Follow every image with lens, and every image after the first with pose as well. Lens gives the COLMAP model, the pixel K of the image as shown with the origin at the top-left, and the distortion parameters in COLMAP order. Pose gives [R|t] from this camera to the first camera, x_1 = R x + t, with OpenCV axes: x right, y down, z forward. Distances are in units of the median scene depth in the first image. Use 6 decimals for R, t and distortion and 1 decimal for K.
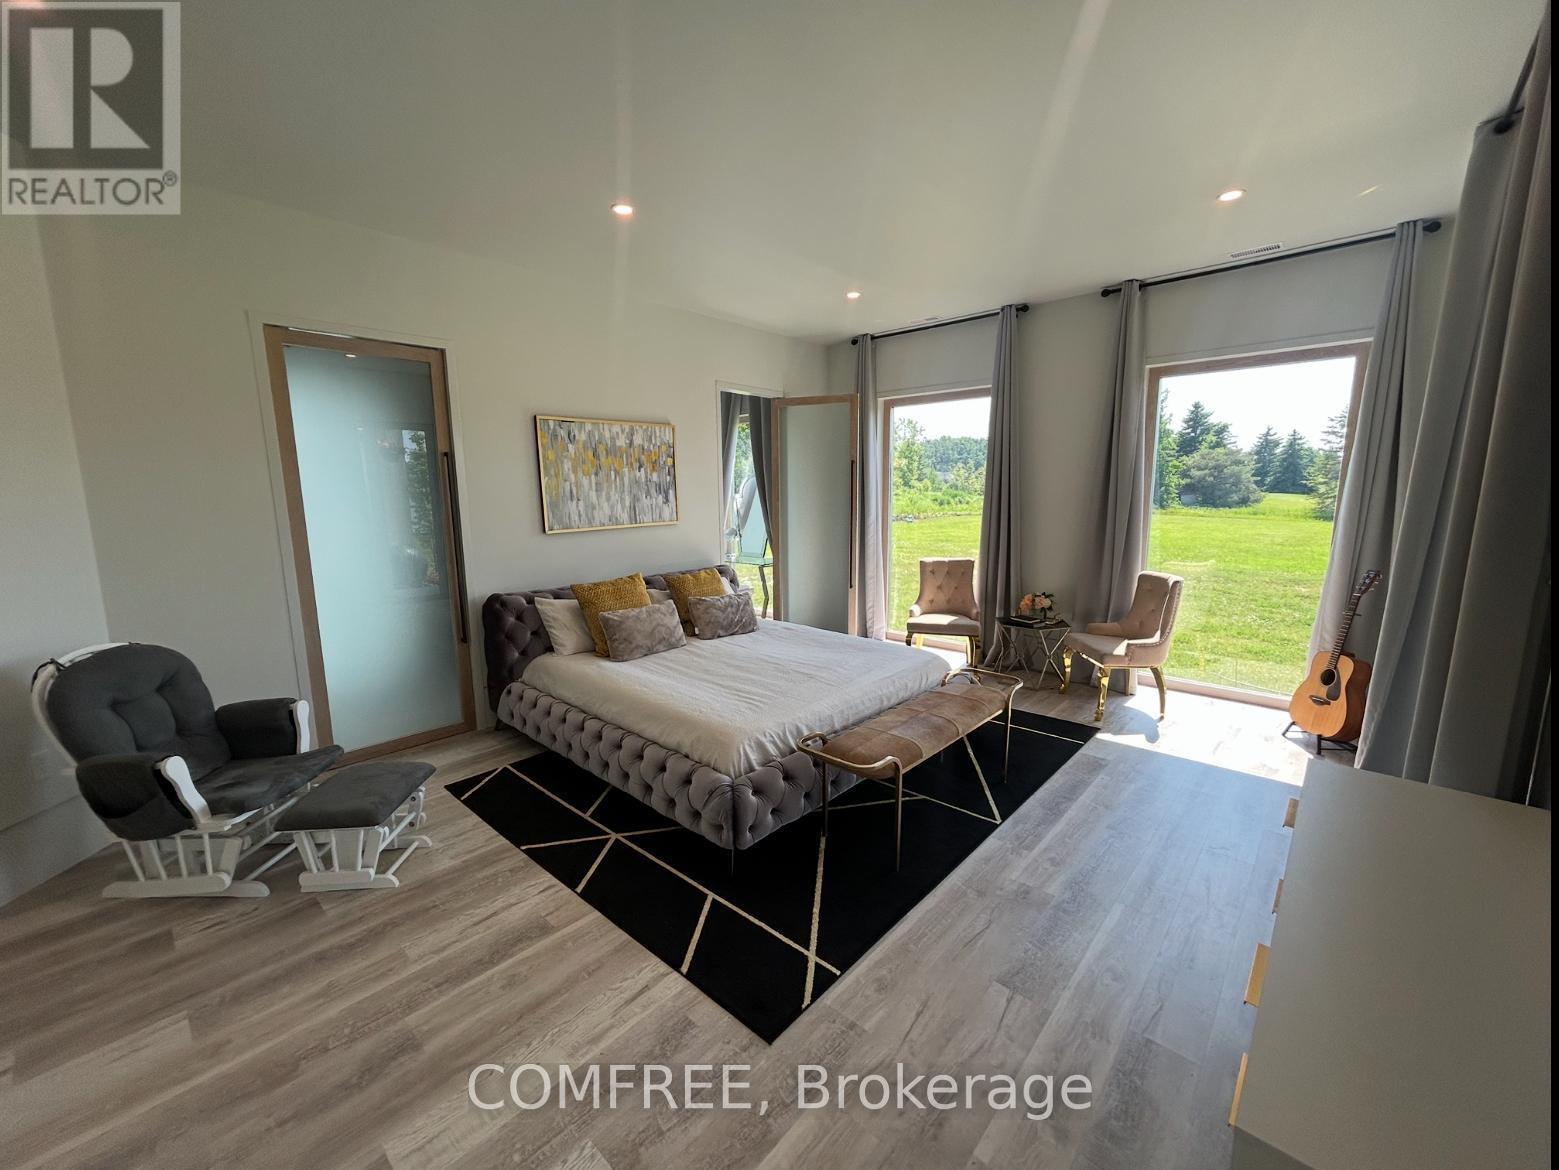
lens RADIAL K [[628.8, 0, 778.2], [0, 628.8, 586.8], [0, 0, 1]] dist [0.002485, 0.000948]
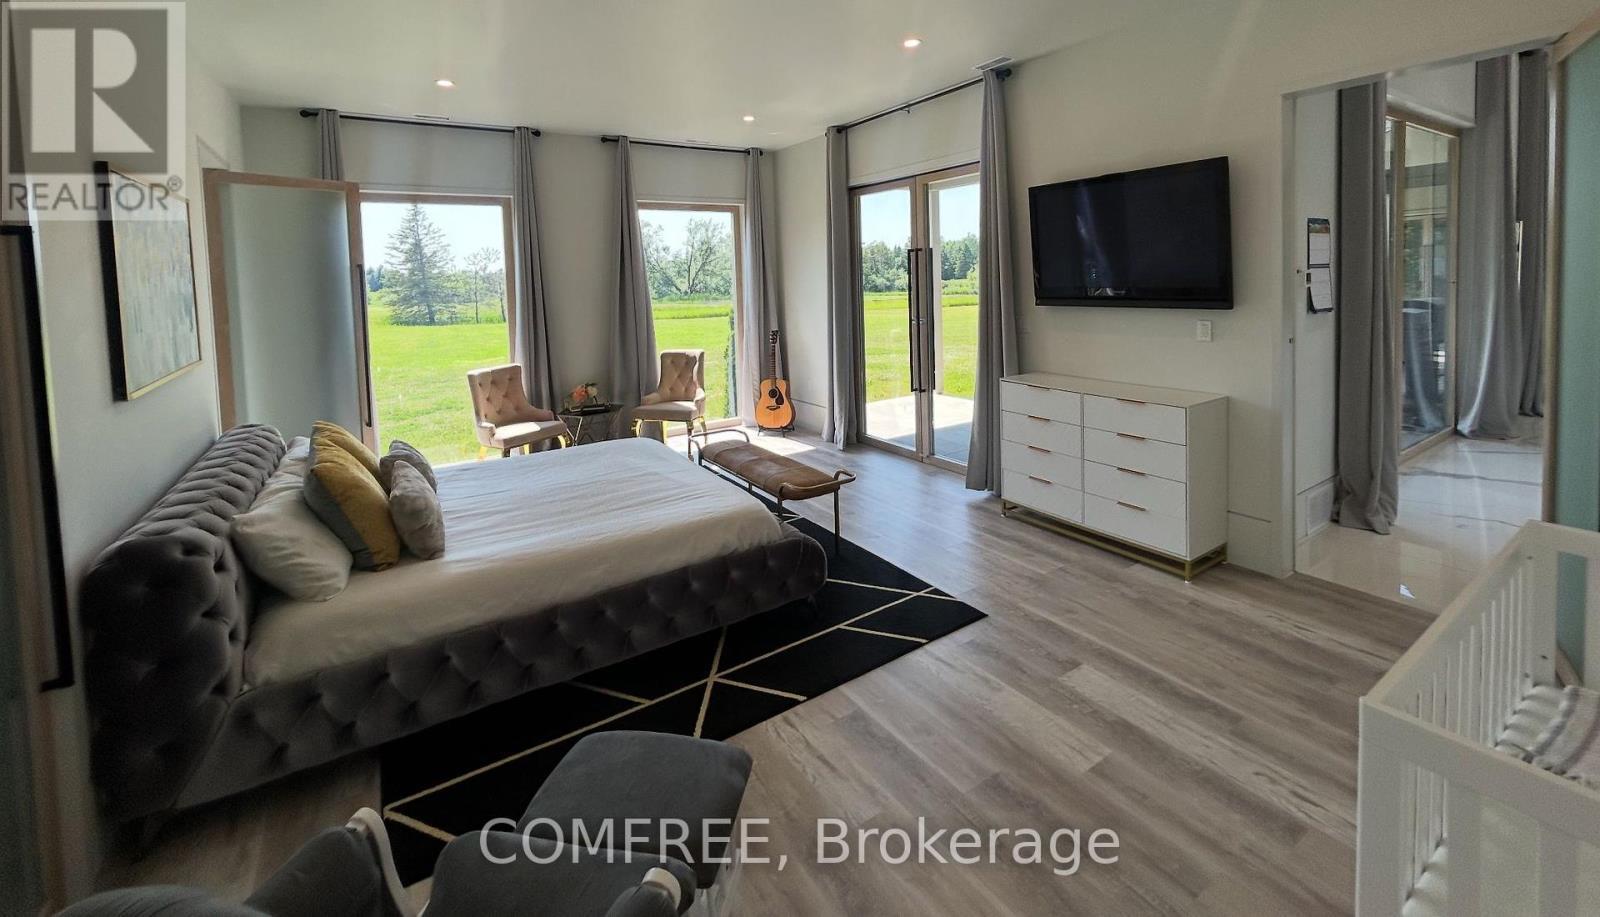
lens RADIAL K [[650.2, 0, 802.7], [0, 650.2, 310.2], [0, 0, 1]] dist [-0.001520, 0.000044]
pose [[0.247676, -0.046758, 0.967714, -0.682720], [0.180603, 0.983555, 0.001300, -0.057331], [-0.951861, 0.174450, 0.252048, 0.350921]]
